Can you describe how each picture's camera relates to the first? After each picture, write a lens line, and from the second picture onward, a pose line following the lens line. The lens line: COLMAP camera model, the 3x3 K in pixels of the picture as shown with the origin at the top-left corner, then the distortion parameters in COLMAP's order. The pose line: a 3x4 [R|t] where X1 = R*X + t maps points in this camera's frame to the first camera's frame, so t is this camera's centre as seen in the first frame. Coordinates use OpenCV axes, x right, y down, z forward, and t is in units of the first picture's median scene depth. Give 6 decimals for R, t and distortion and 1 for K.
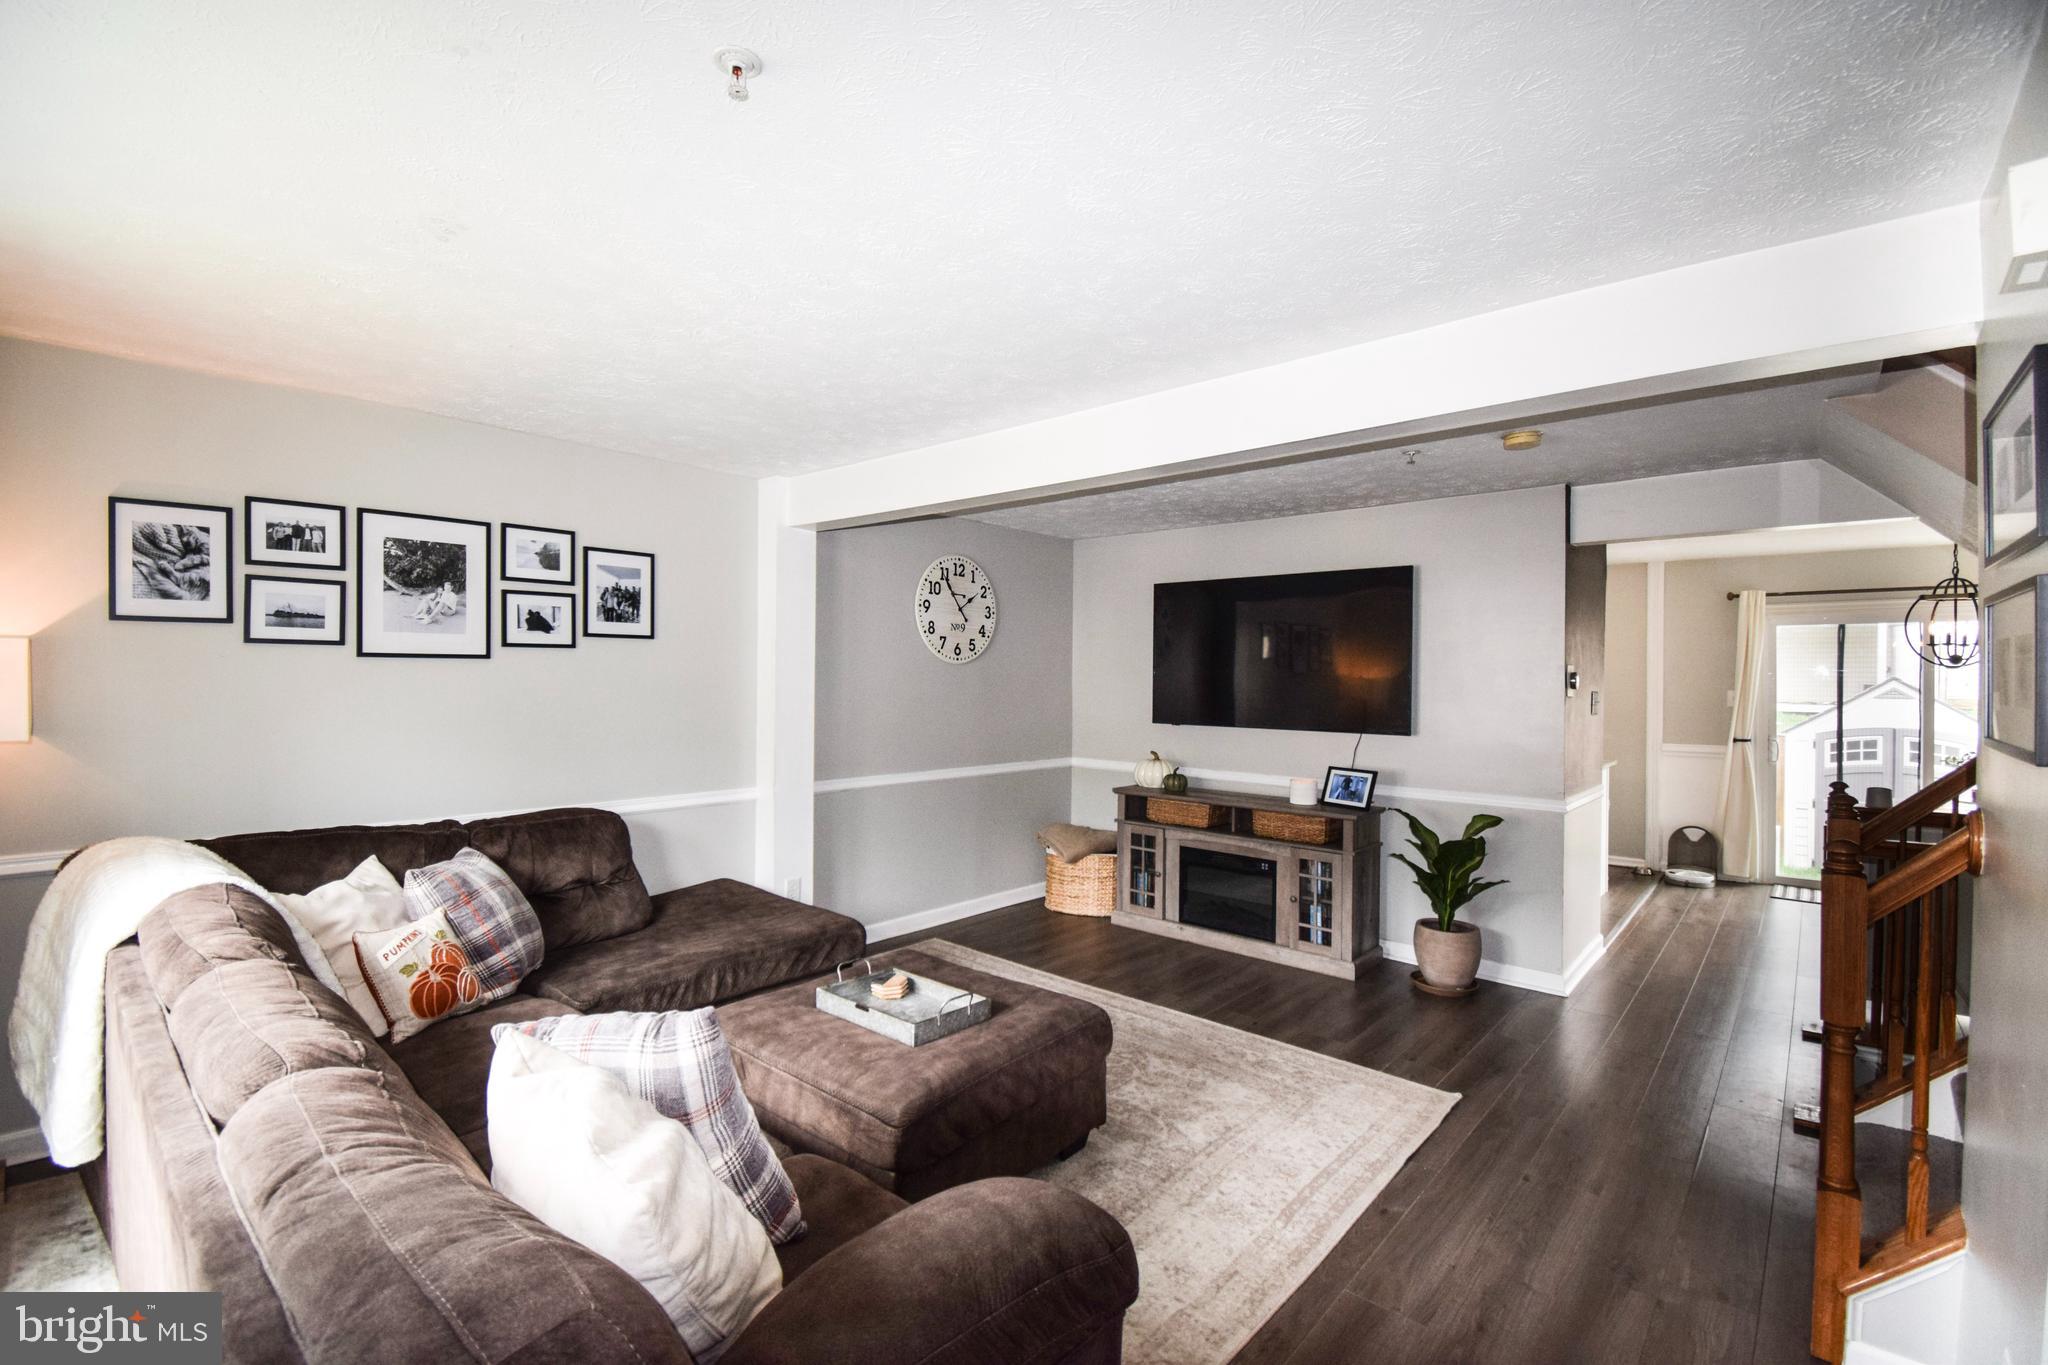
lens RADIAL K [[899.7, 0, 1016.9], [0, 899.7, 675.0], [0, 0, 1]] dist [0.027269, -0.032427]
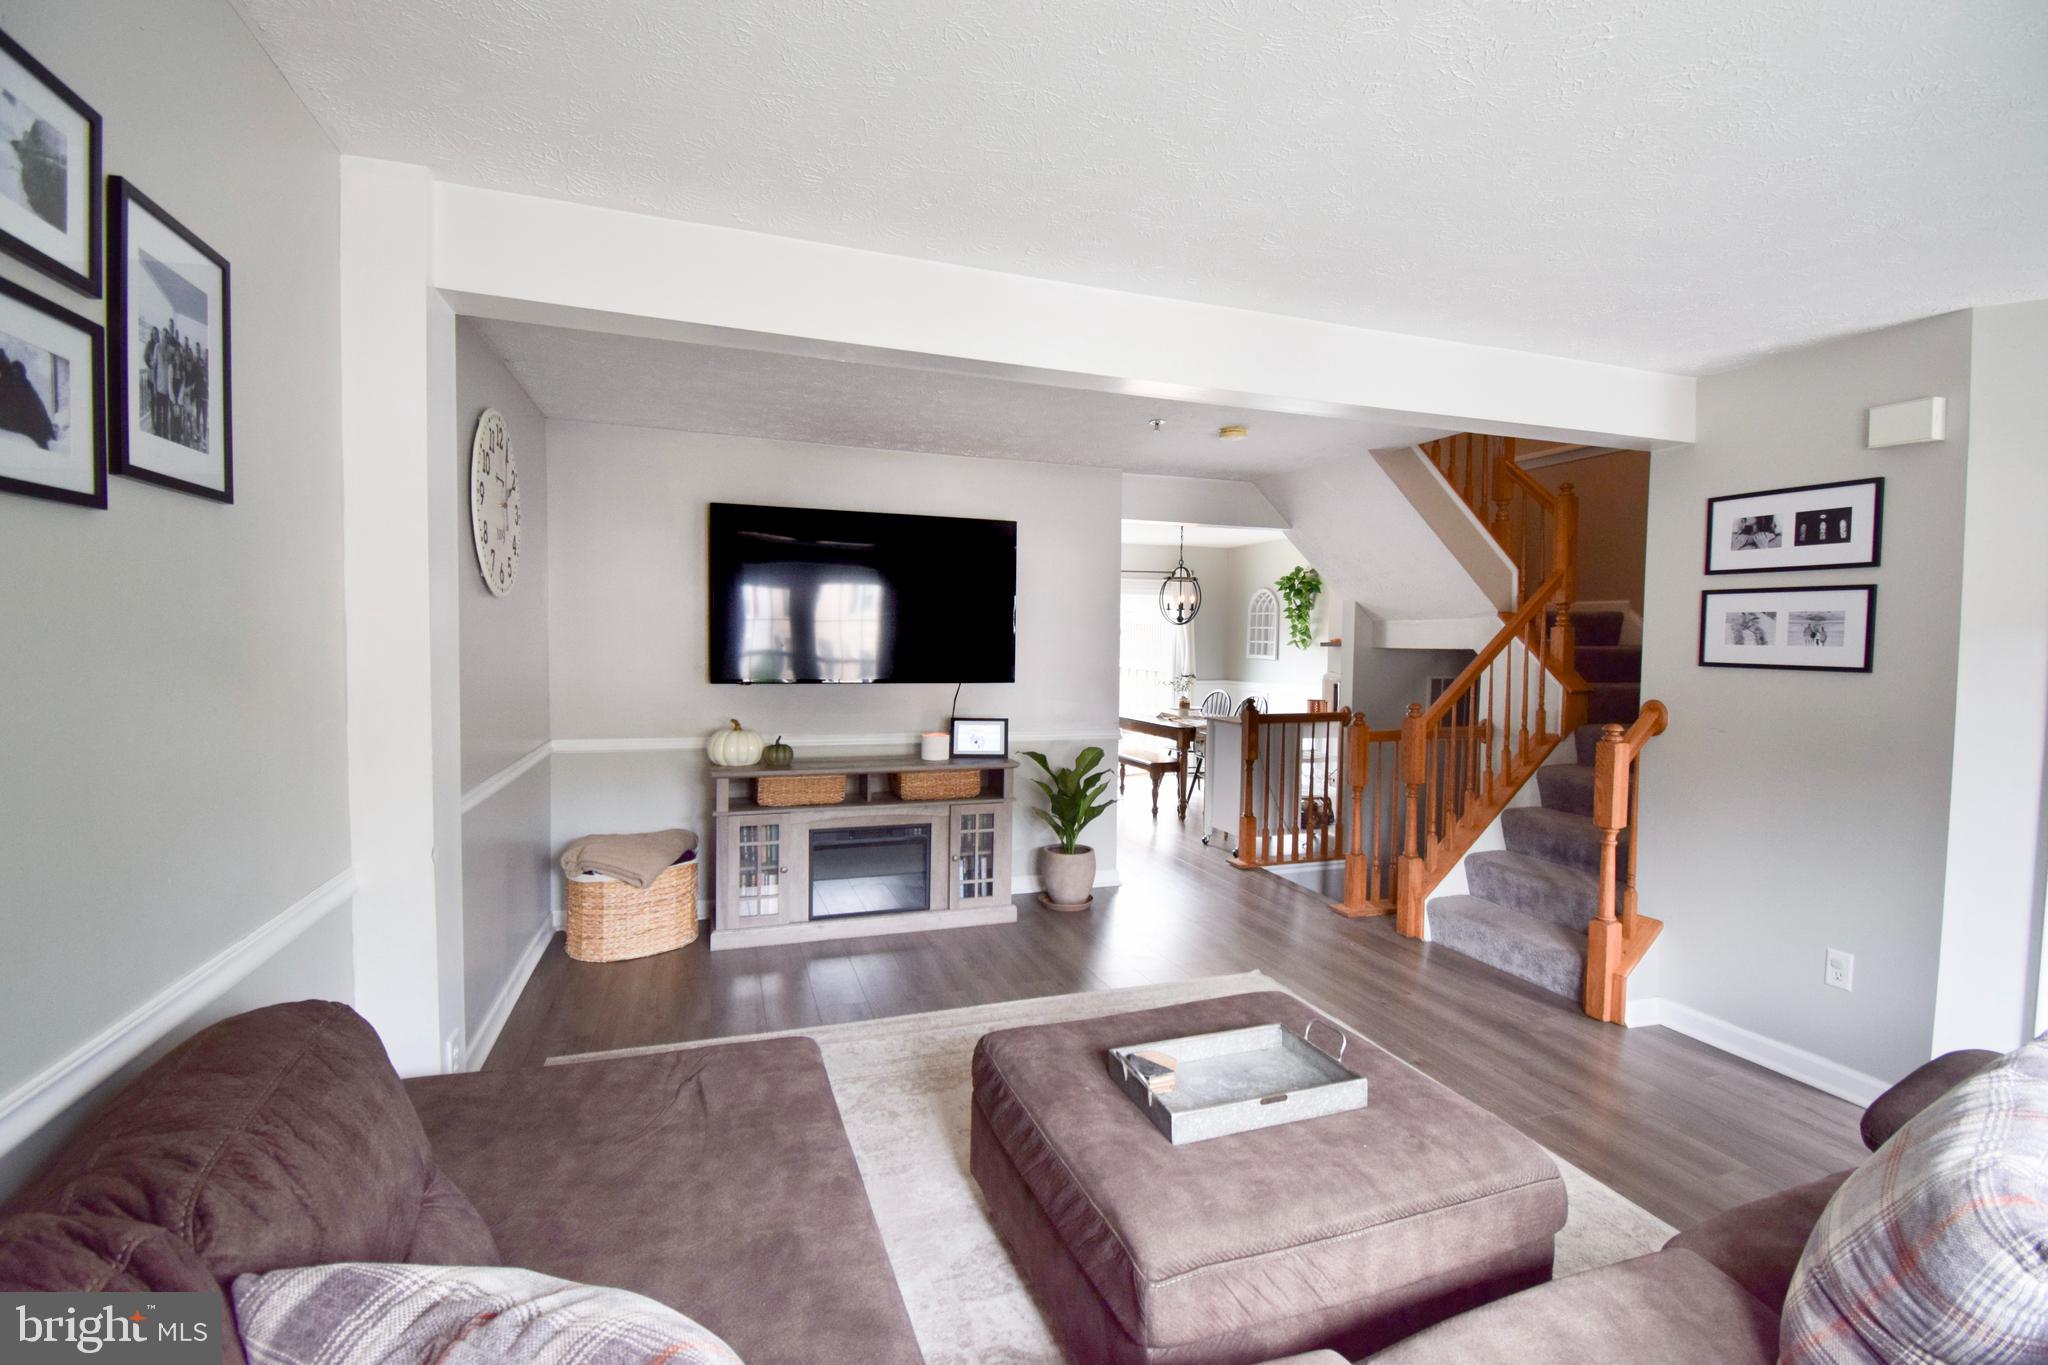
lens RADIAL K [[899.7, 0, 1016.9], [0, 899.7, 675.0], [0, 0, 1]] dist [0.027269, -0.032427]
pose [[0.487155, -0.038109, 0.872484, -0.494628], [-0.009127, 0.998771, 0.048722, 0.006557], [-0.873268, -0.031698, 0.486208, 0.487090]]
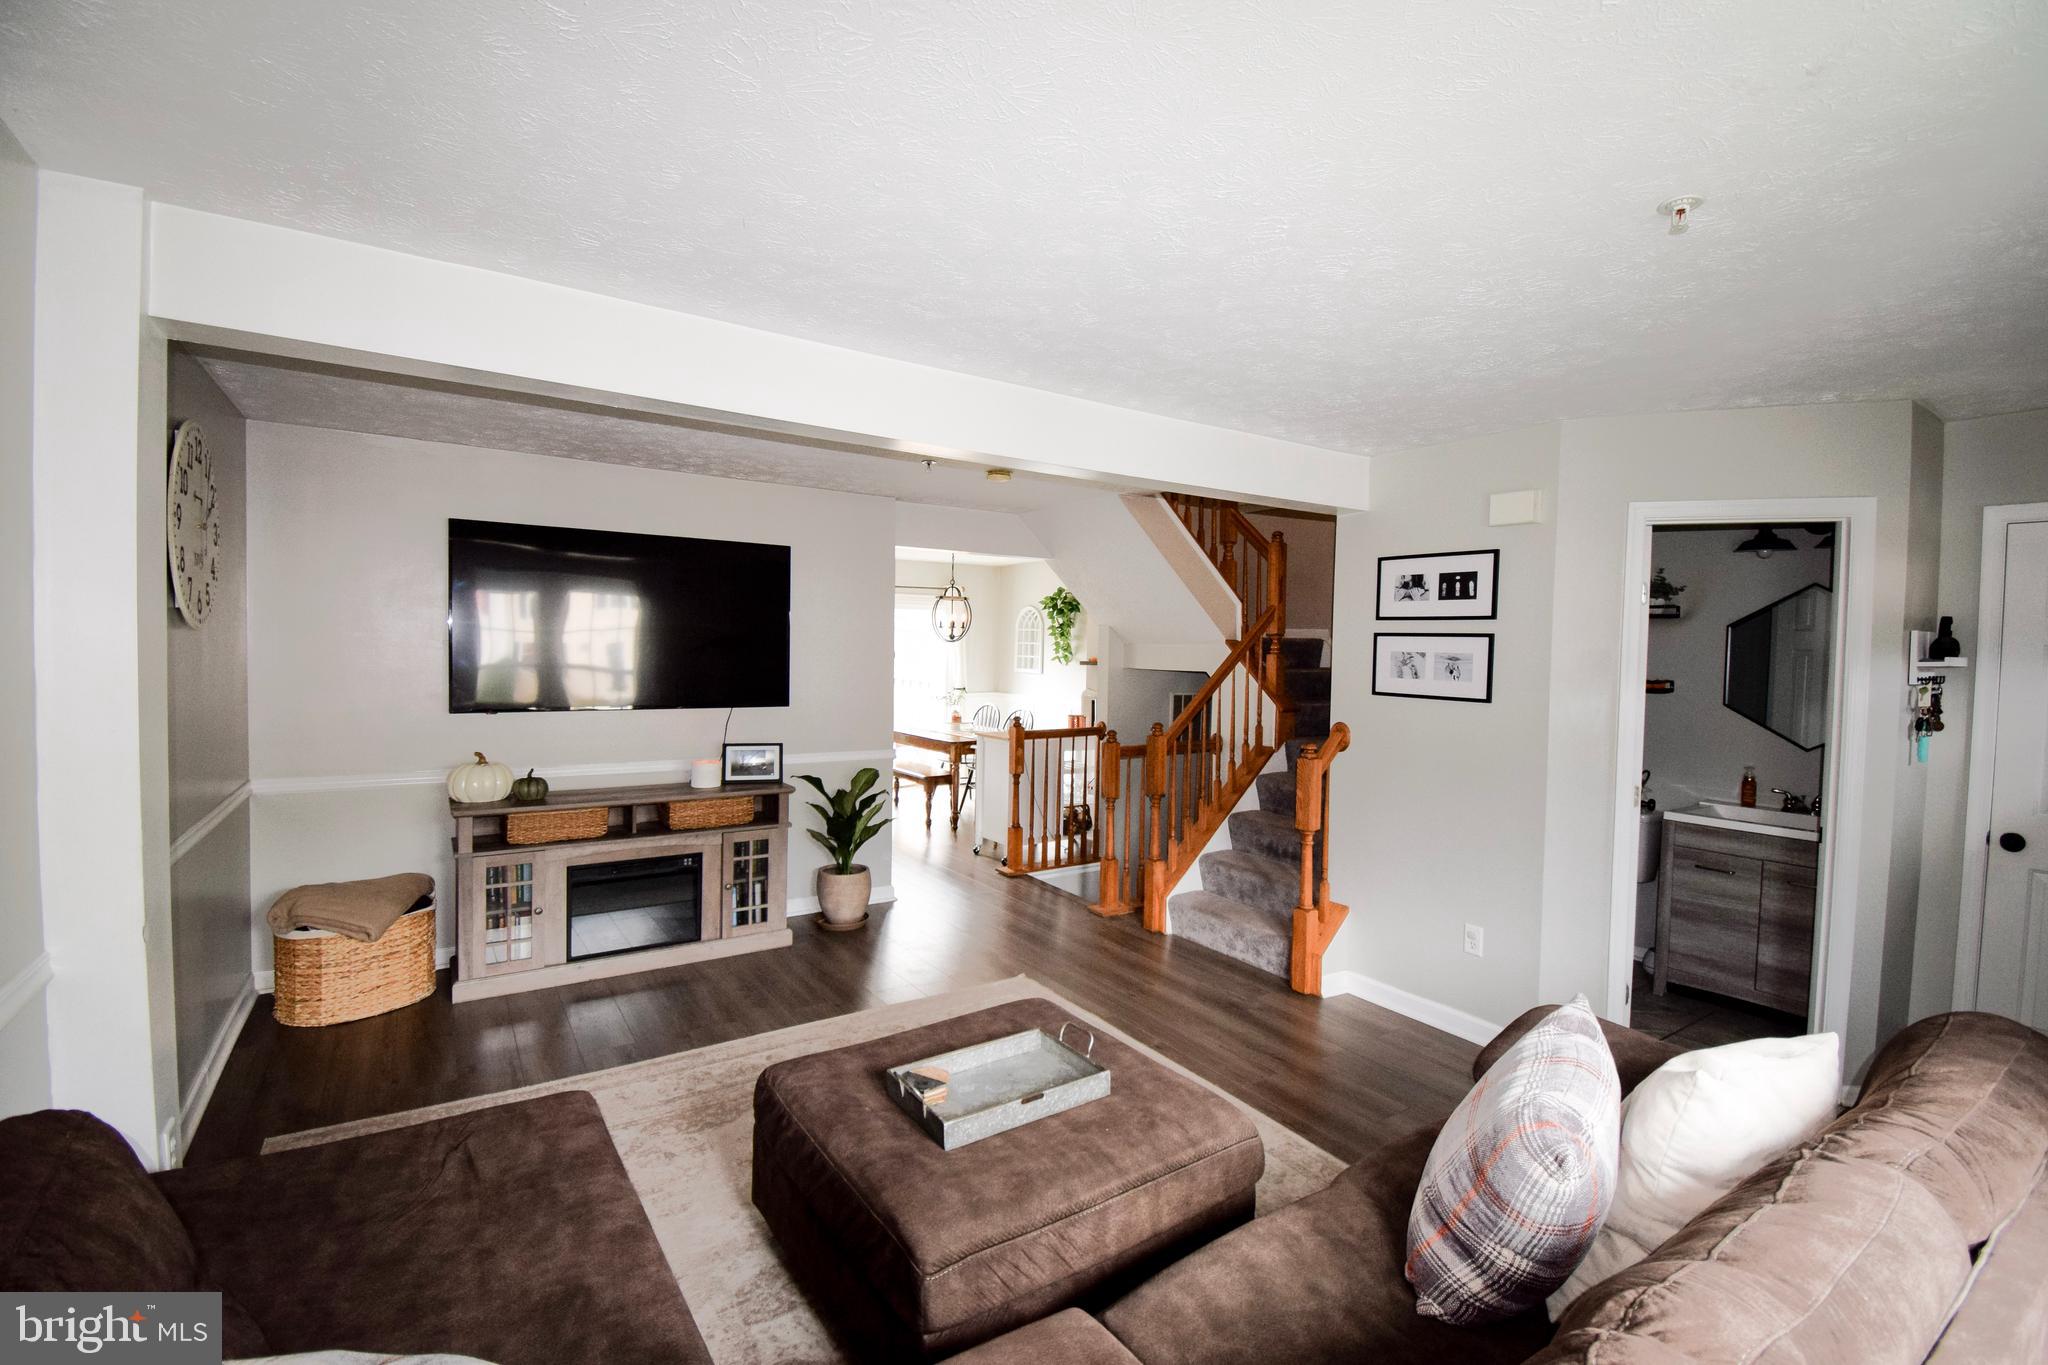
lens RADIAL K [[899.7, 0, 1016.9], [0, 899.7, 675.0], [0, 0, 1]] dist [0.027269, -0.032427]
pose [[0.255357, -0.035678, 0.966188, -0.531143], [-0.016944, 0.999000, 0.041368, -0.018723], [-0.966698, -0.026935, 0.254497, 0.474186]]
